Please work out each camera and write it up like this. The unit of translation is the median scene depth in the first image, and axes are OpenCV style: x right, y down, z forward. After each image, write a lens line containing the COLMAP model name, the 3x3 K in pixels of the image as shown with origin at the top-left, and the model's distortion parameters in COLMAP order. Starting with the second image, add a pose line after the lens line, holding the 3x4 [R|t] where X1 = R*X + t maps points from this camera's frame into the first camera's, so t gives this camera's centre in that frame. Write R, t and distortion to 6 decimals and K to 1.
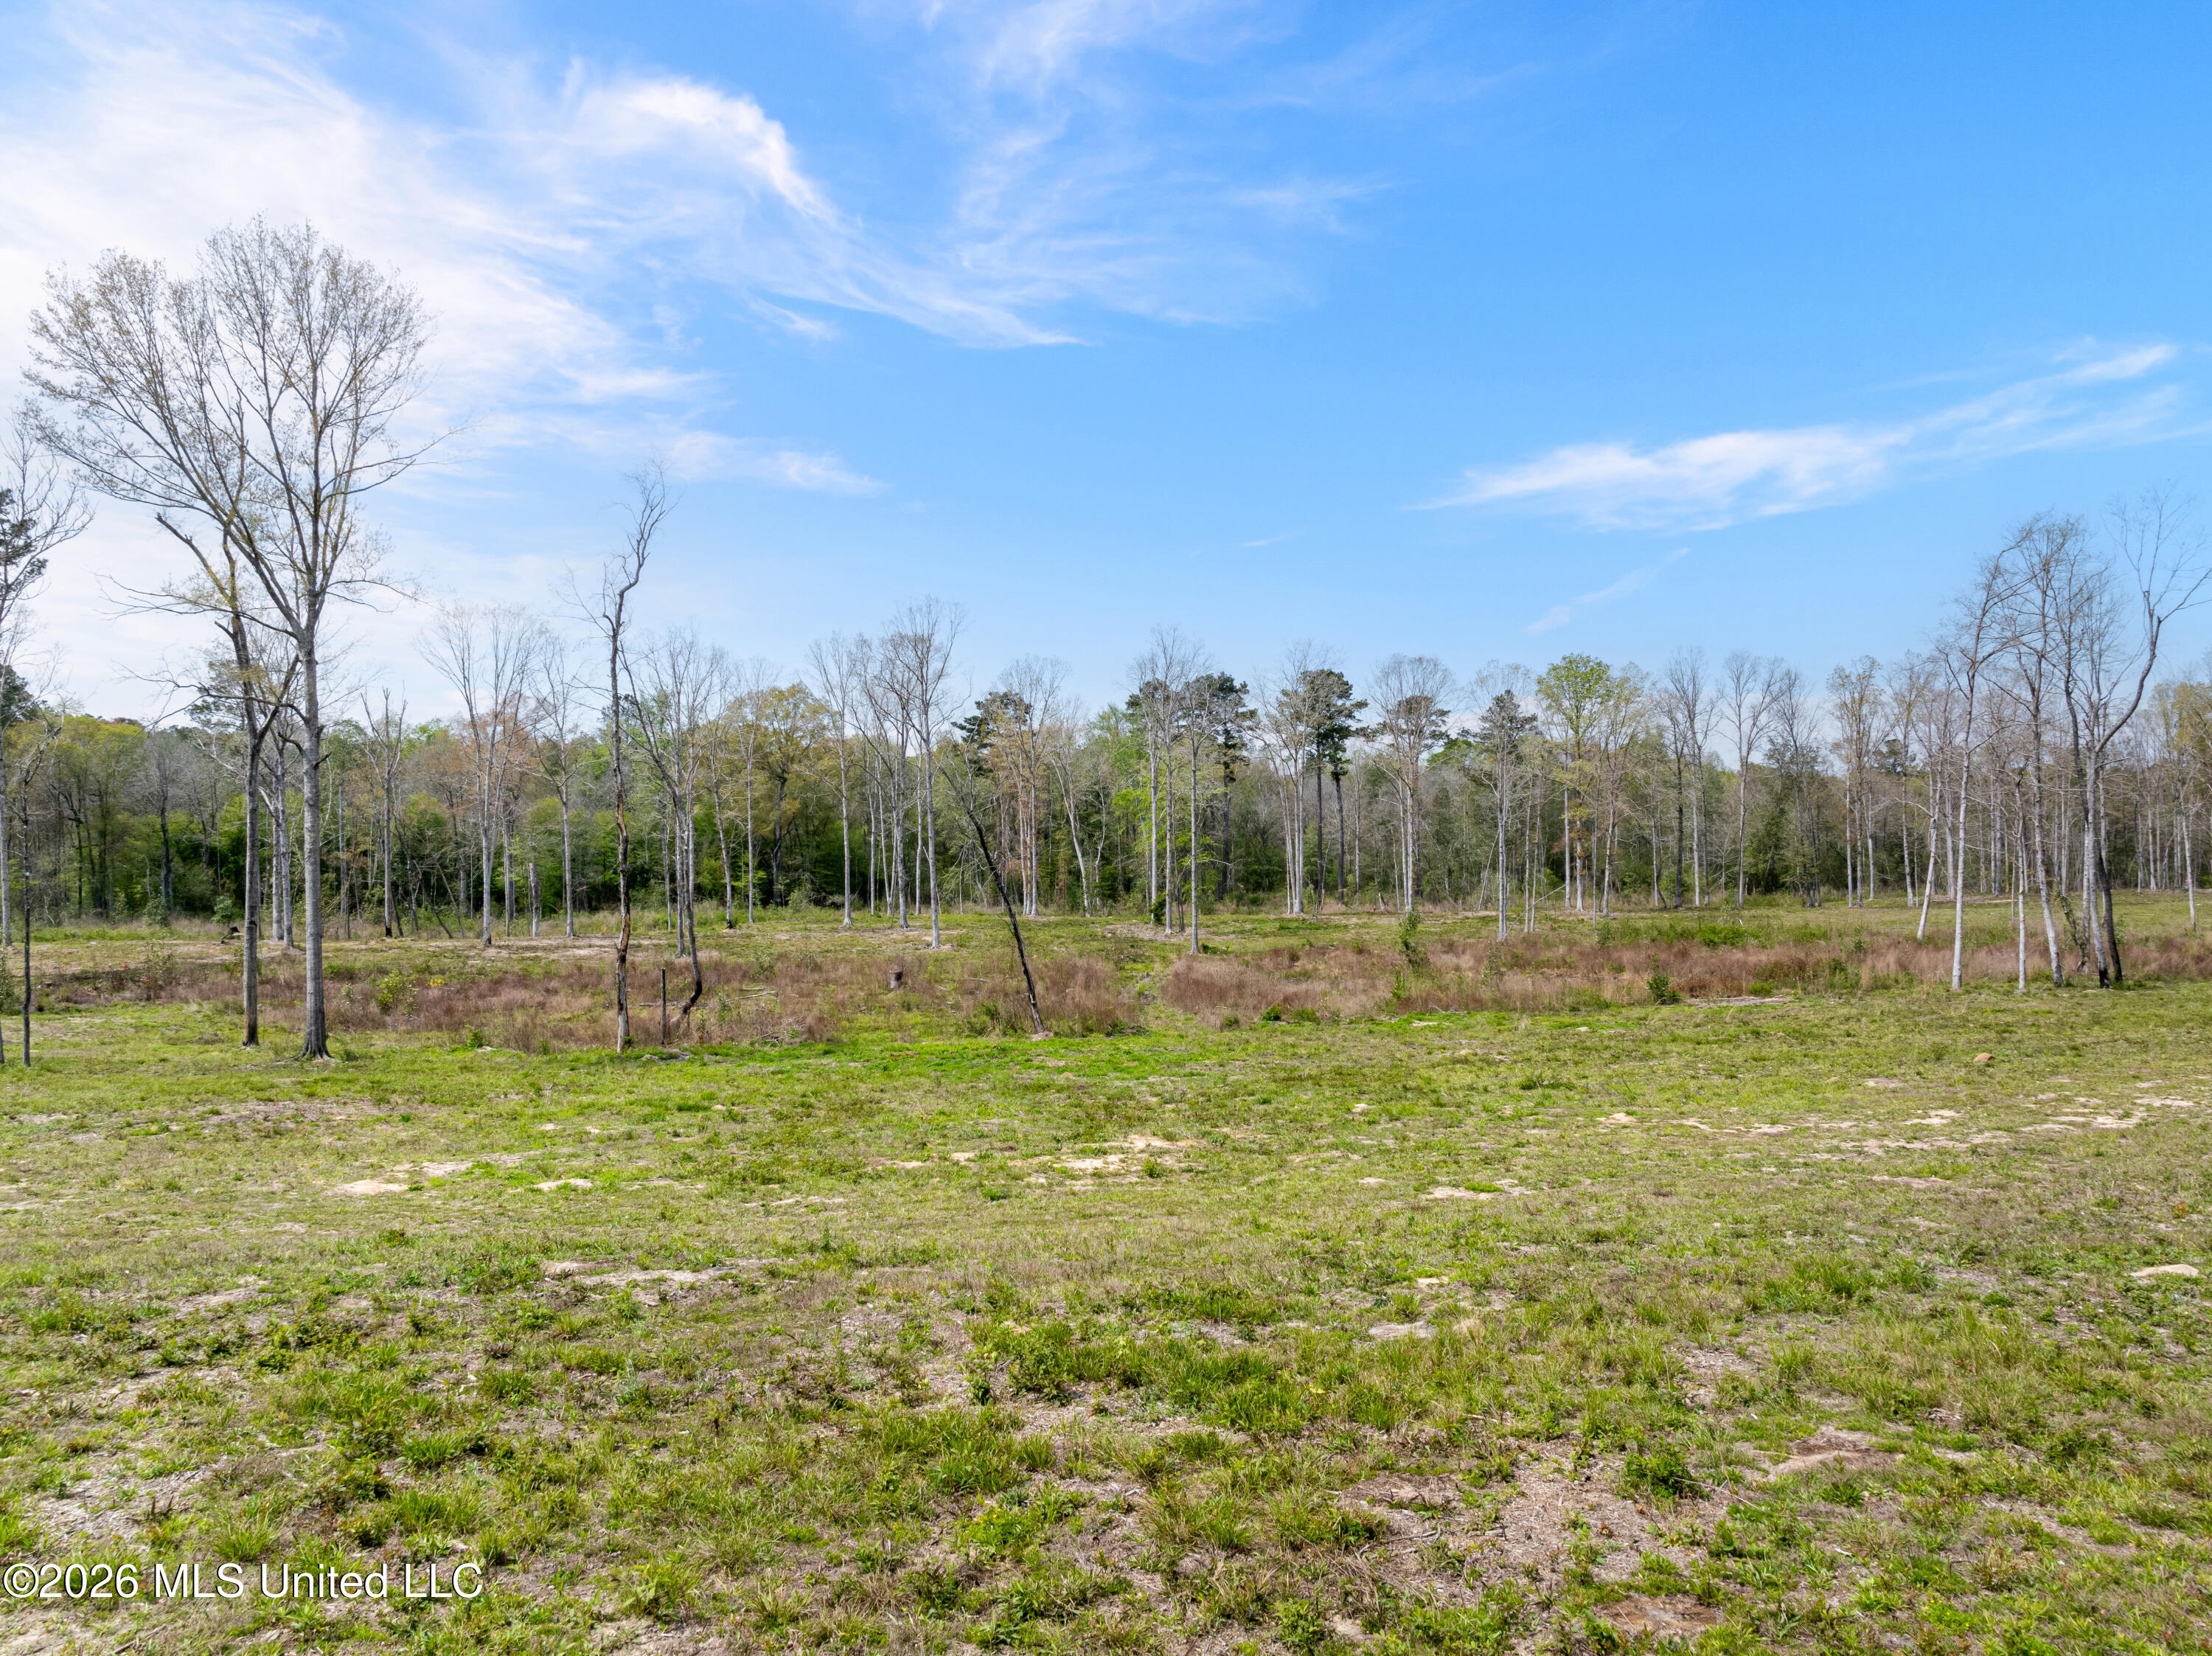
lens RADIAL K [[1549.0, 0, 1119.1], [0, 1549.0, 827.6], [0, 0, 1]] dist [-0.004594, -0.056585]
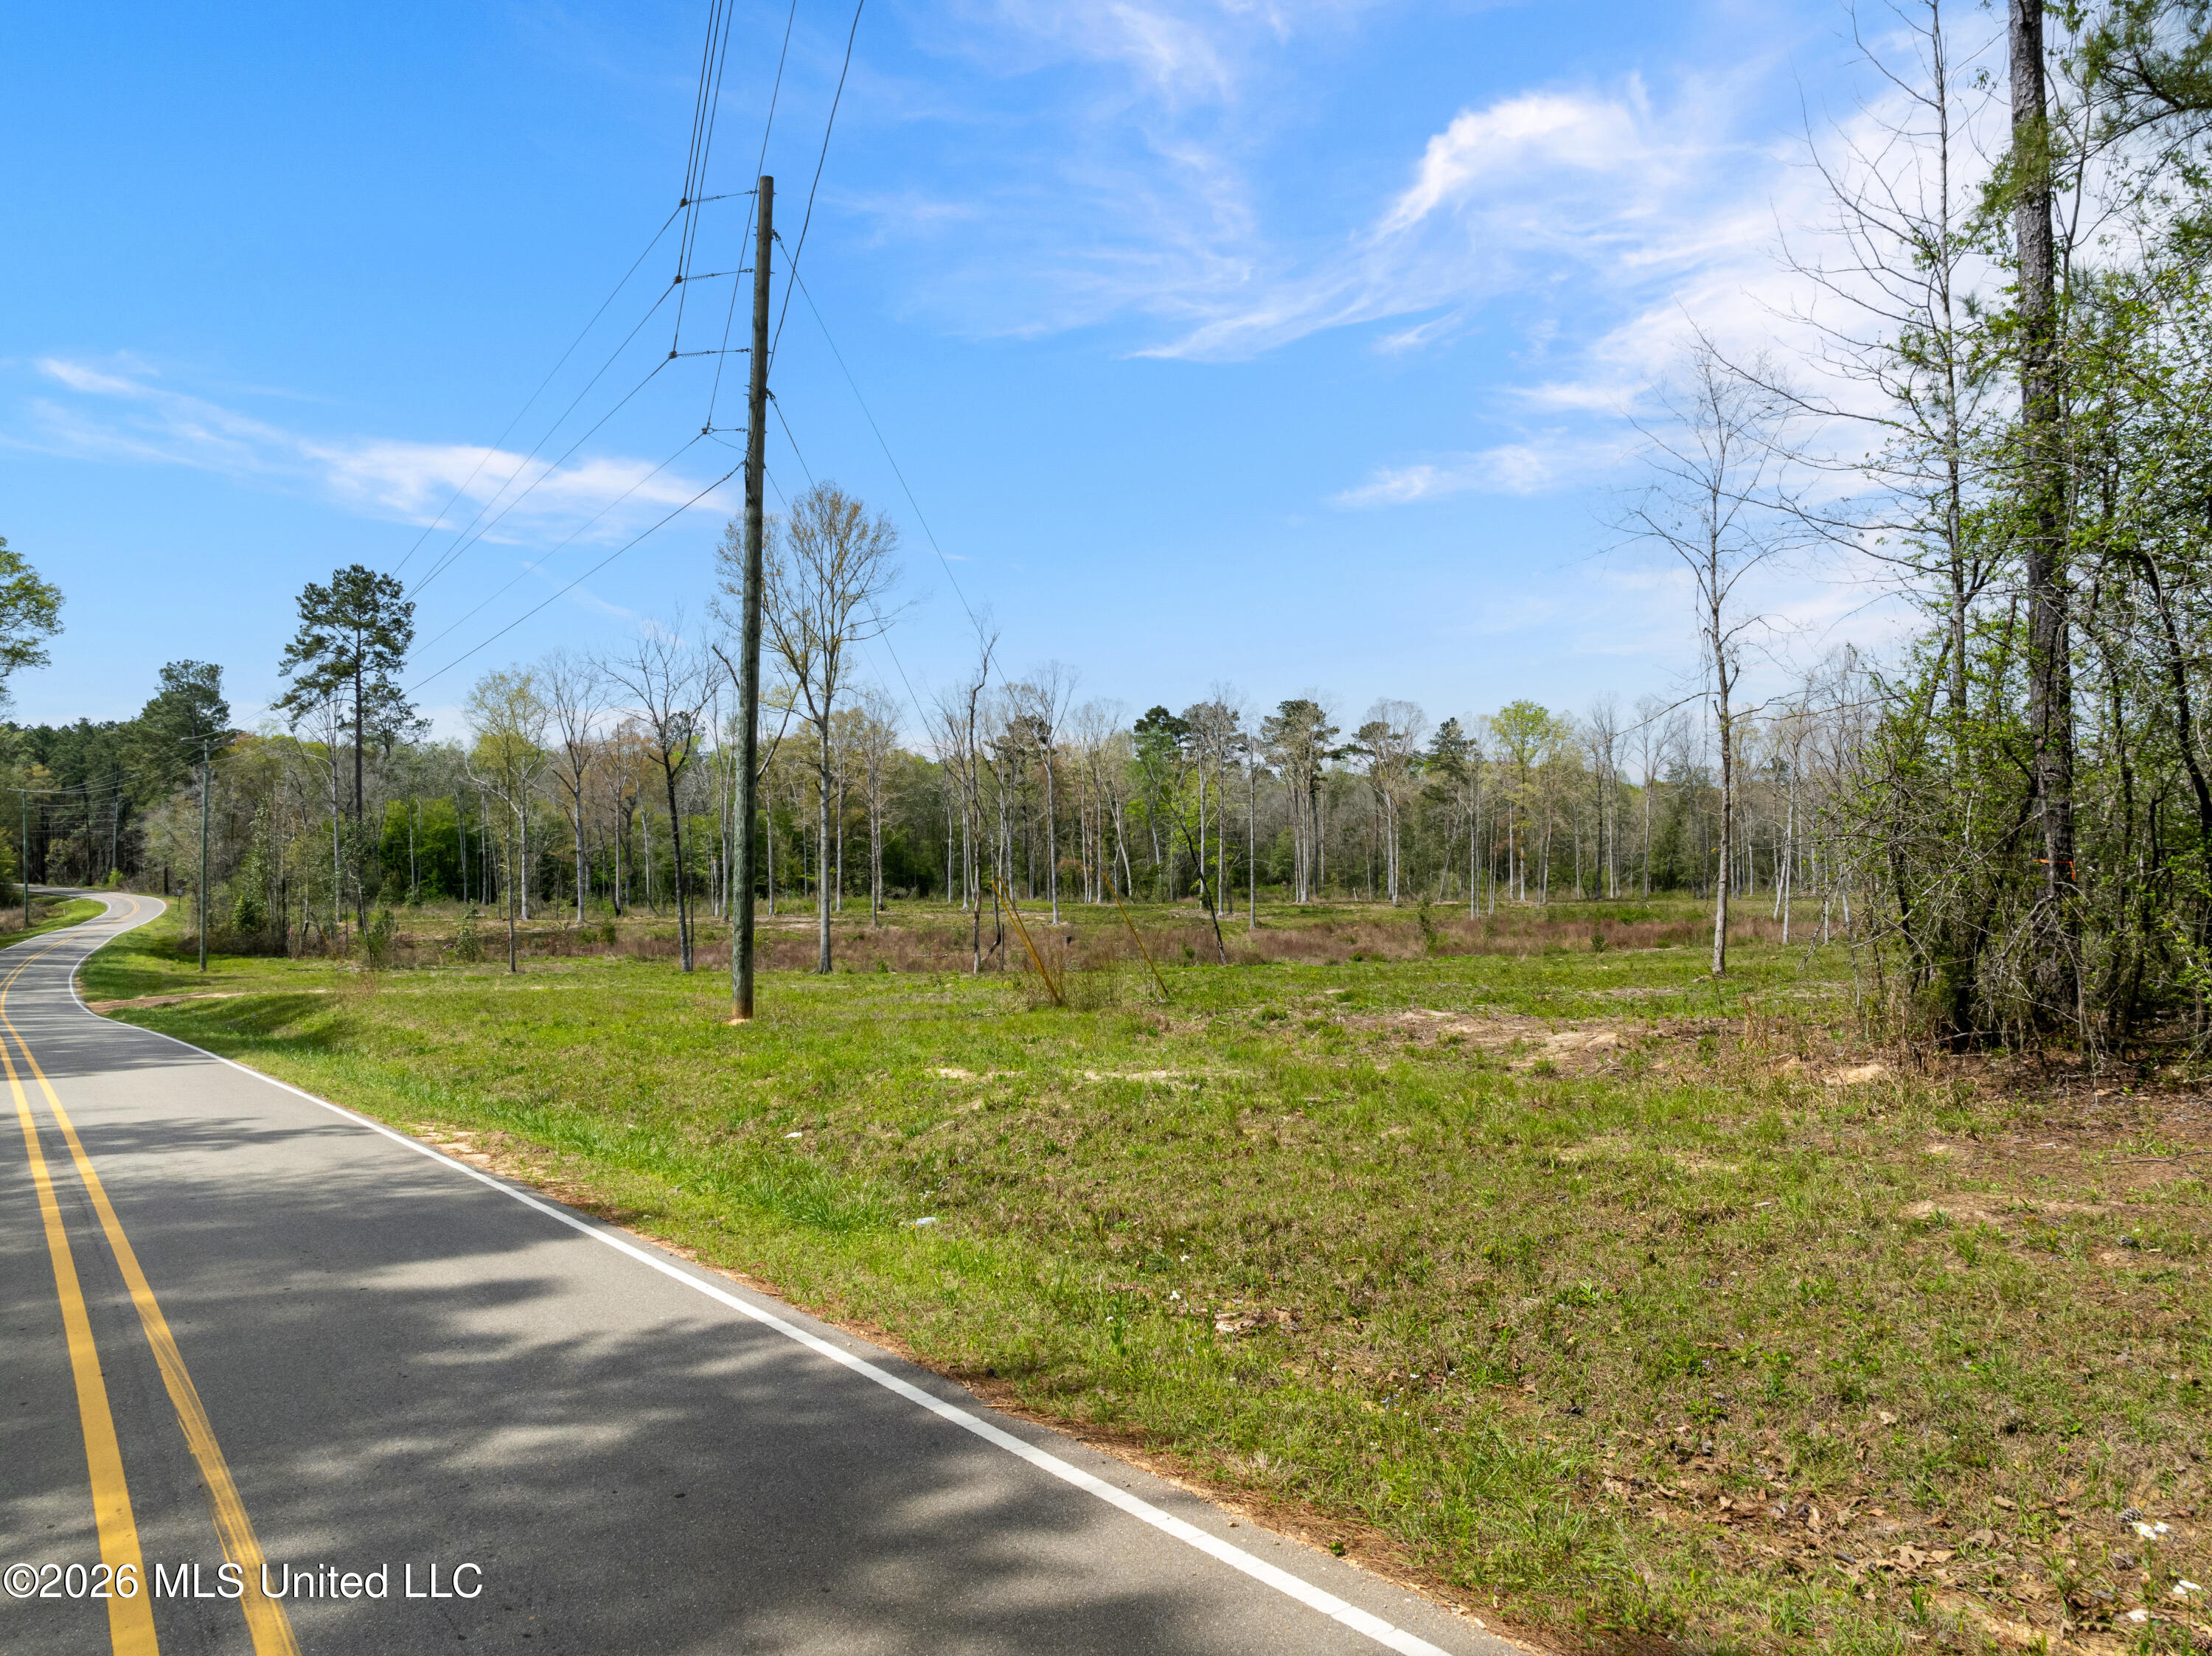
lens RADIAL K [[1549.0, 0, 1119.1], [0, 1549.0, 827.6], [0, 0, 1]] dist [-0.004594, -0.056585]
pose [[0.998391, 0.006251, 0.056354, -0.085811], [-0.006172, 0.999980, -0.001586, -0.002062], [-0.056363, 0.001235, 0.998410, -0.205141]]
